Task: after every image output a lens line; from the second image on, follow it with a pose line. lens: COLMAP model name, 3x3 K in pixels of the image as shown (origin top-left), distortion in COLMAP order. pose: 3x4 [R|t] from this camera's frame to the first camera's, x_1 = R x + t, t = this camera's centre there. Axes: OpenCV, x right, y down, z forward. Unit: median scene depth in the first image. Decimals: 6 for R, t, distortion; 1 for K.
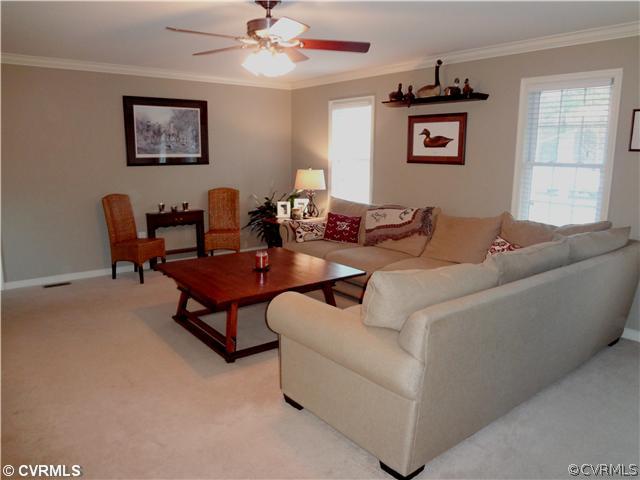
lens RADIAL K [[471.0, 0, 315.4], [0, 471.0, 240.7], [0, 0, 1]] dist [-0.052883, 0.009505]
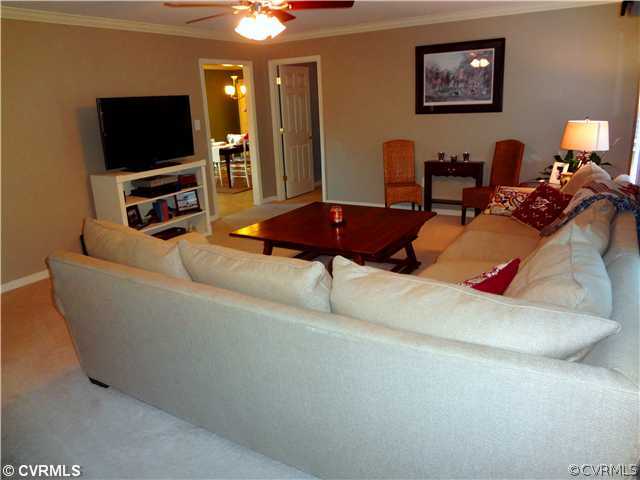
lens RADIAL K [[471.0, 0, 317.5], [0, 471.0, 242.5], [0, 0, 1]] dist [-0.052883, 0.009505]
pose [[0.354411, 0.251676, -0.900584, 0.540205], [-0.120195, 0.967371, 0.223039, -0.084016], [0.927333, 0.029198, 0.373097, 0.382182]]
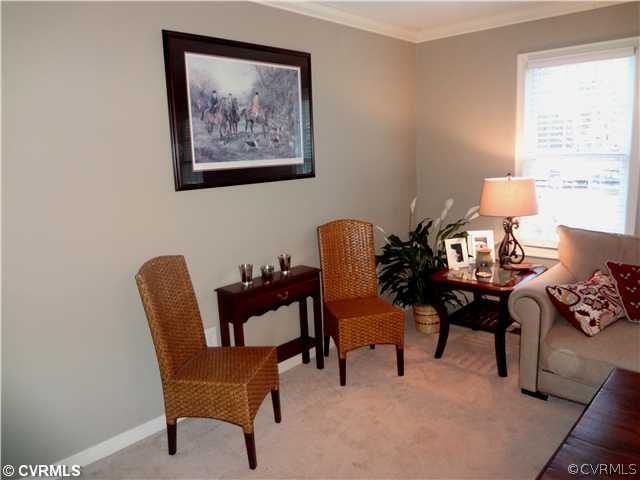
lens RADIAL K [[471.0, 0, 319.4], [0, 471.0, 241.4], [0, 0, 1]] dist [-0.052883, 0.009505]
pose [[0.986492, -0.073252, 0.146518, -0.325385], [0.073187, 0.997301, 0.005838, -0.101058], [-0.146550, 0.004964, 0.989191, 0.518534]]
